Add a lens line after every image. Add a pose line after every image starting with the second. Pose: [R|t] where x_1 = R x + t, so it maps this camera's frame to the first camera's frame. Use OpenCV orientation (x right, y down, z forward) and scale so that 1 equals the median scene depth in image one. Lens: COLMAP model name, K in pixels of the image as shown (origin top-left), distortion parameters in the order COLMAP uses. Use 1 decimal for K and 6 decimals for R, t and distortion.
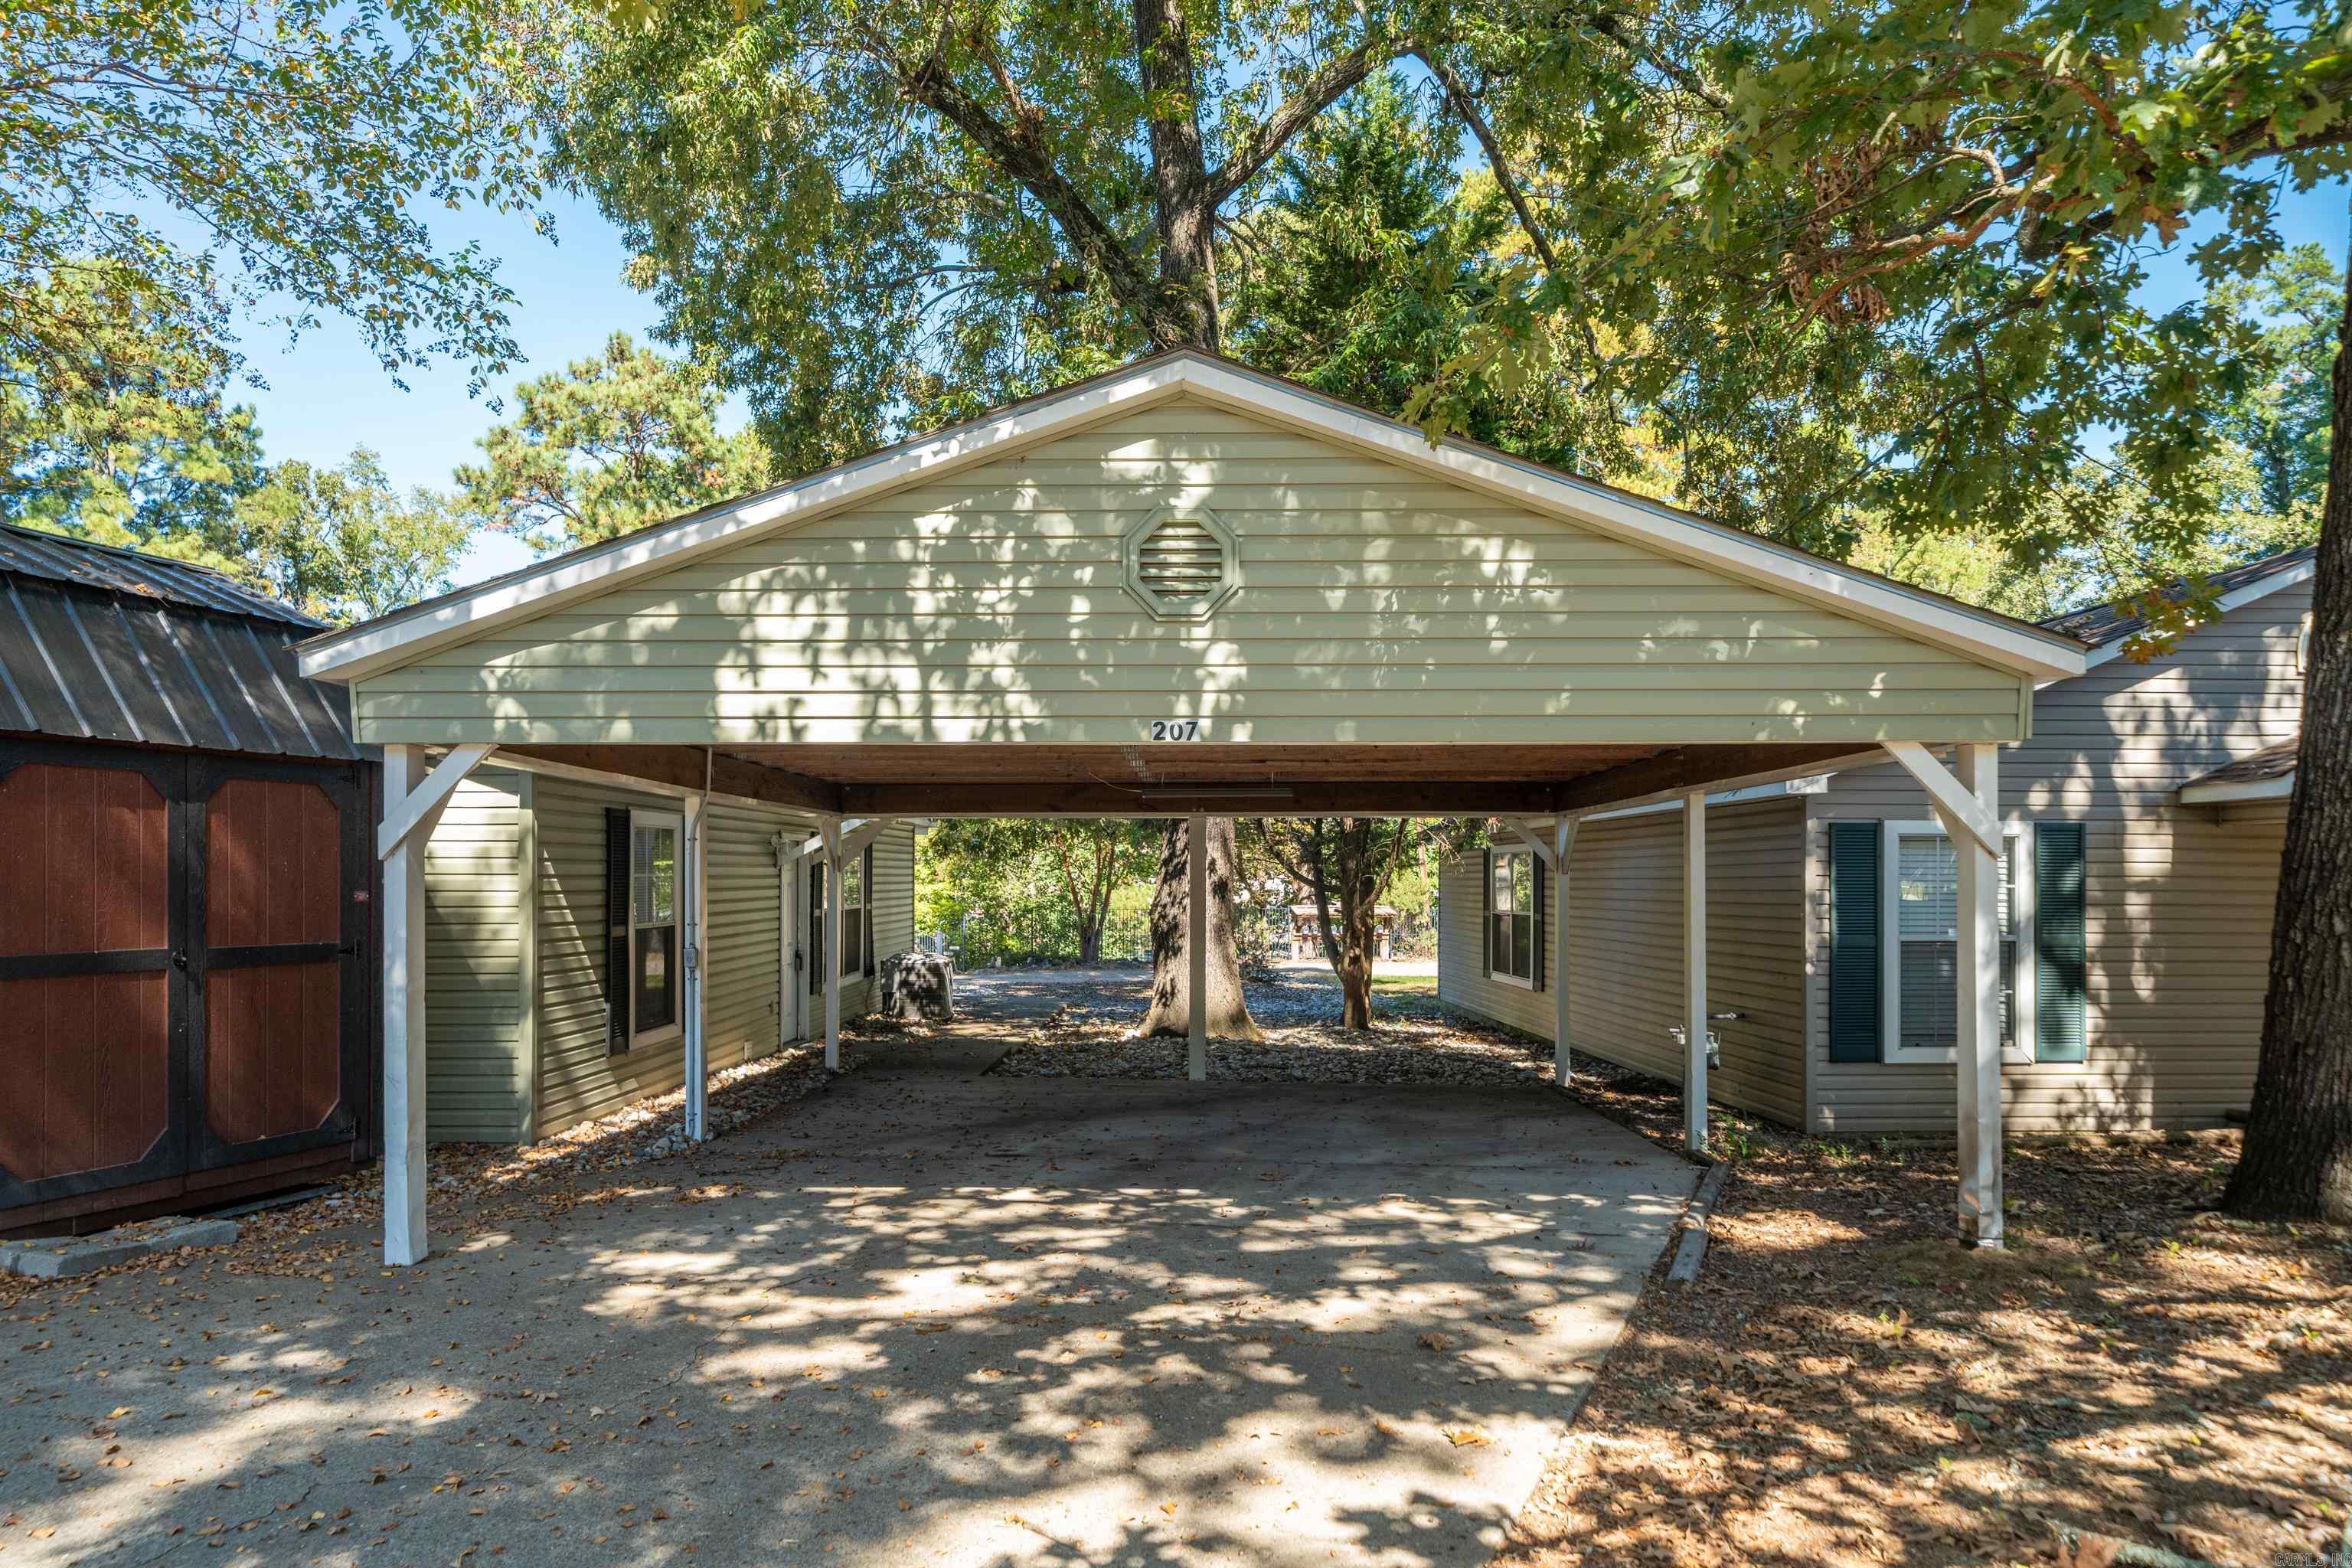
lens RADIAL K [[1468.9, 0, 1176.0], [0, 1468.9, 784.0], [0, 0, 1]] dist [0.001296, 0.001832]
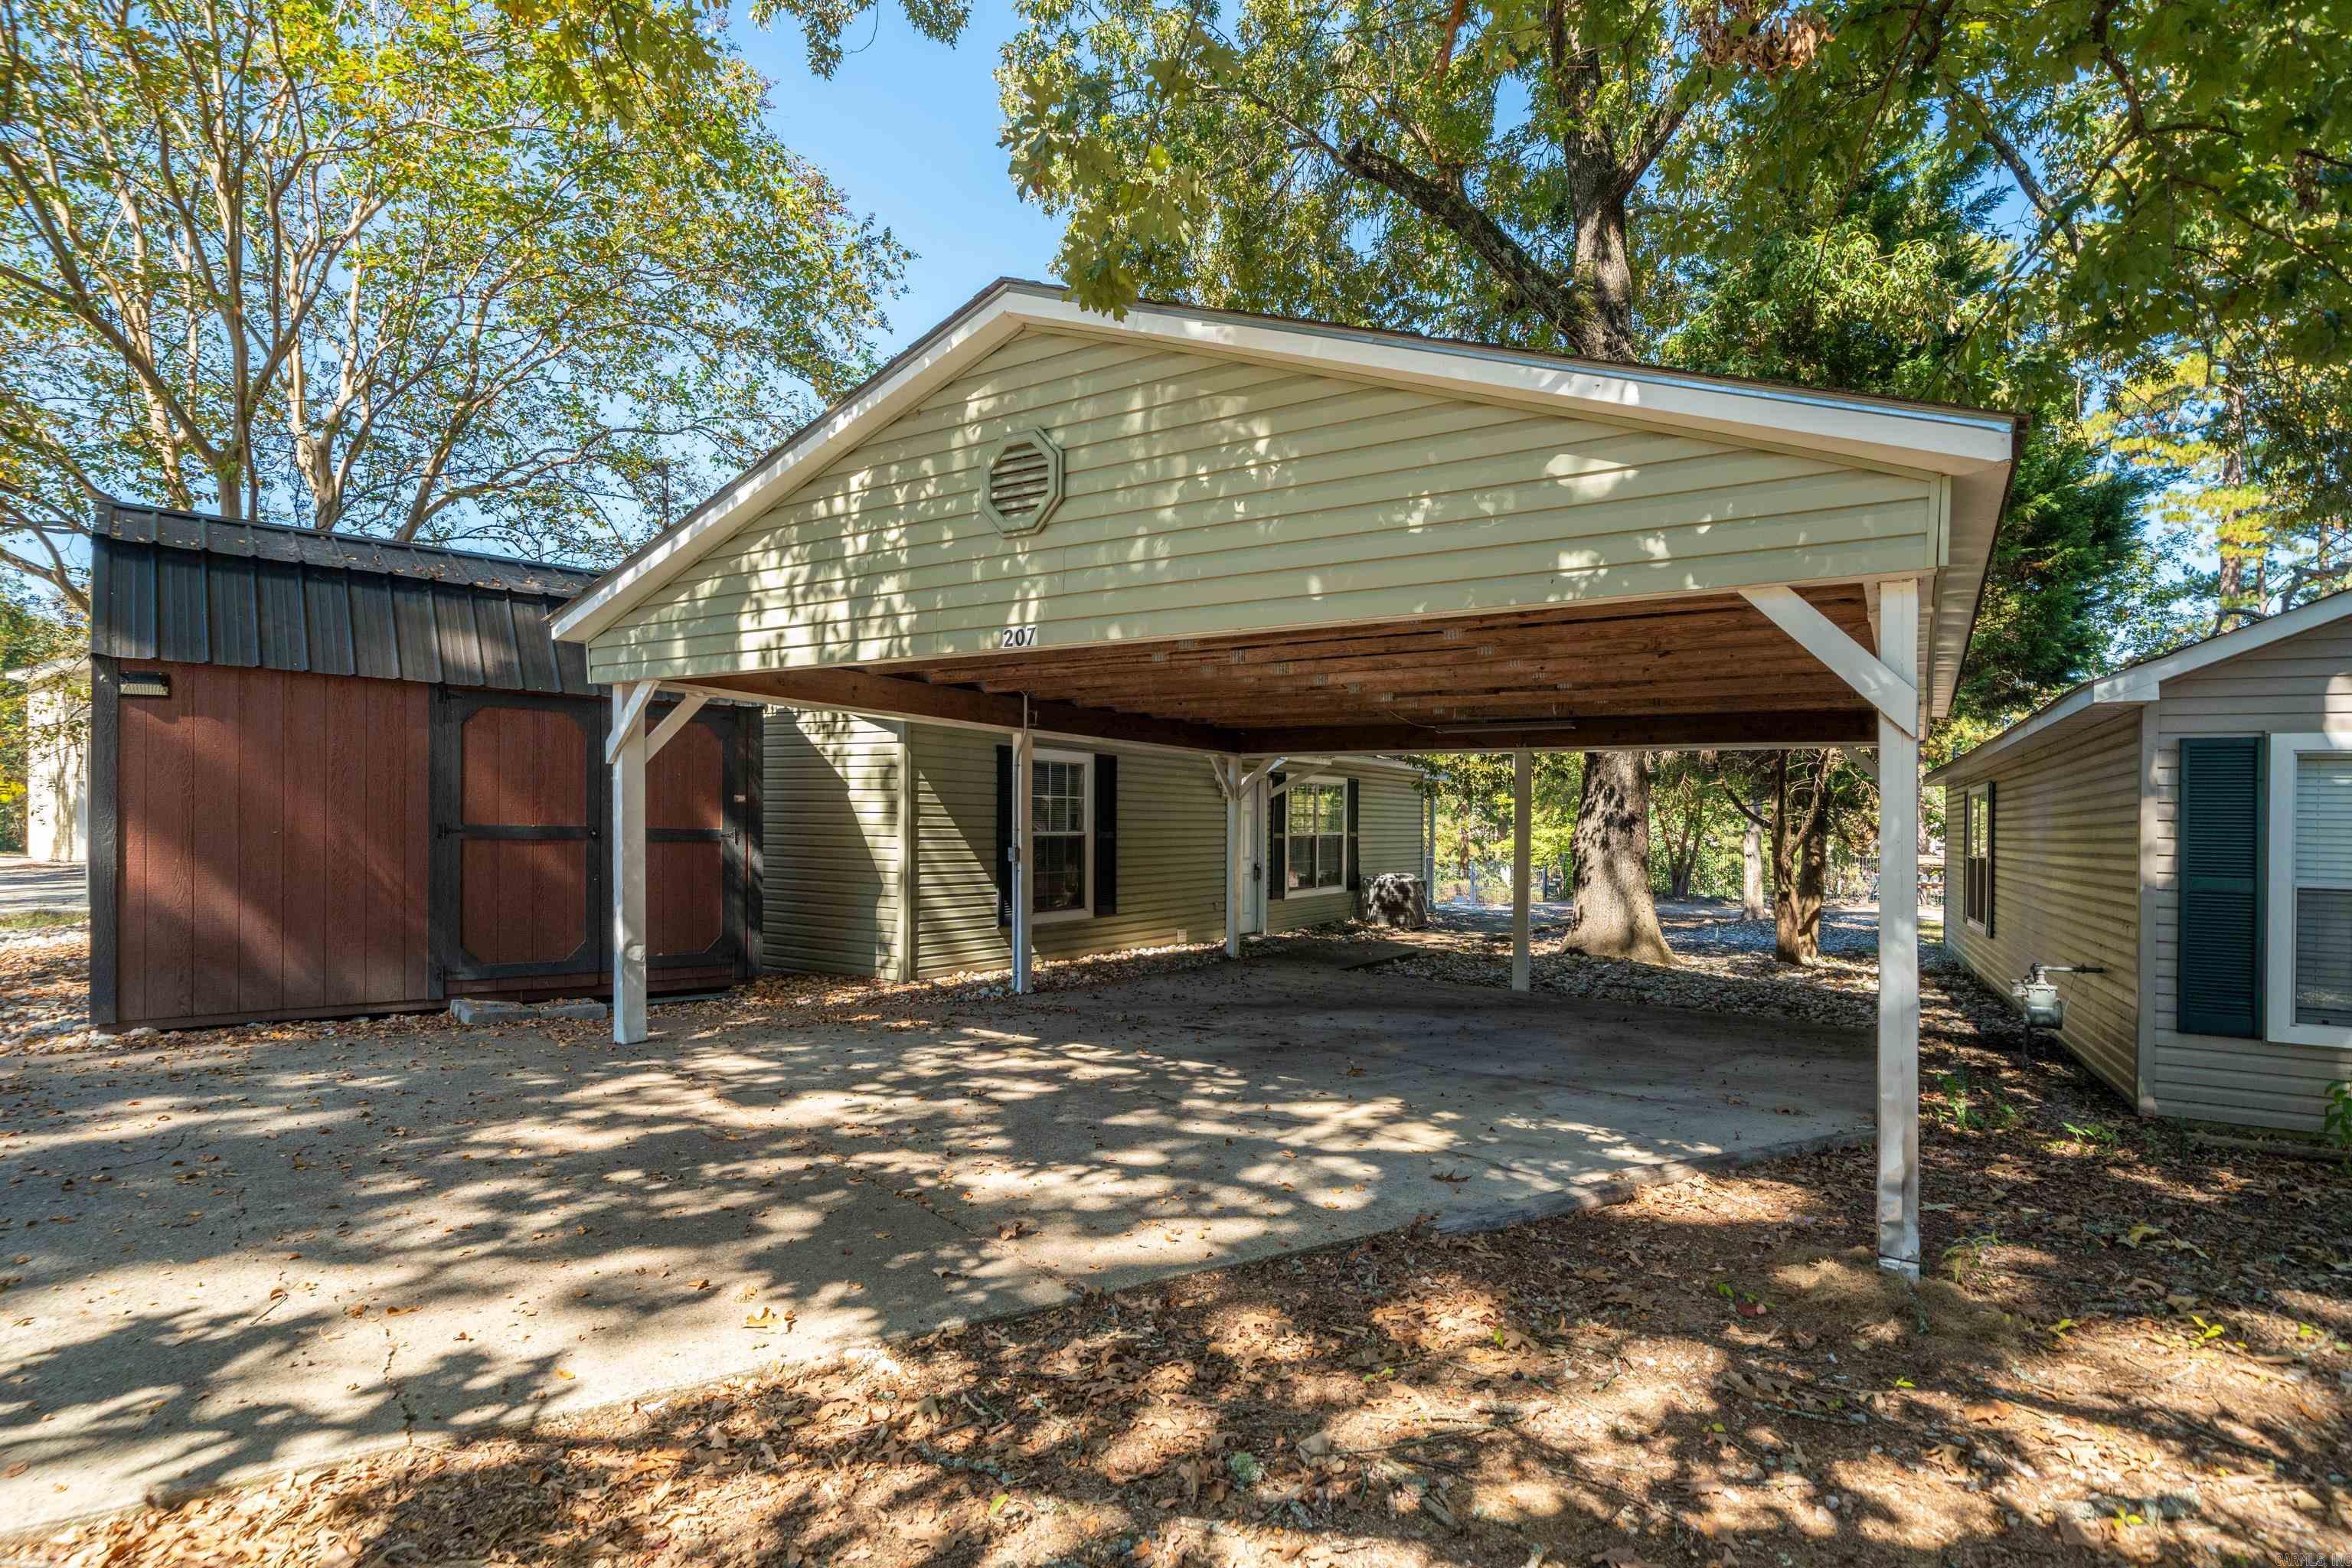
lens RADIAL K [[1119.9, 0, 1176.0], [0, 1119.9, 784.0], [0, 0, 1]] dist [0.000465, 0.000229]
pose [[0.859977, -0.000300, -0.510334, 0.529523], [0.013908, 0.999642, 0.022850, 0.054580], [0.510144, -0.026748, 0.859673, 0.340794]]
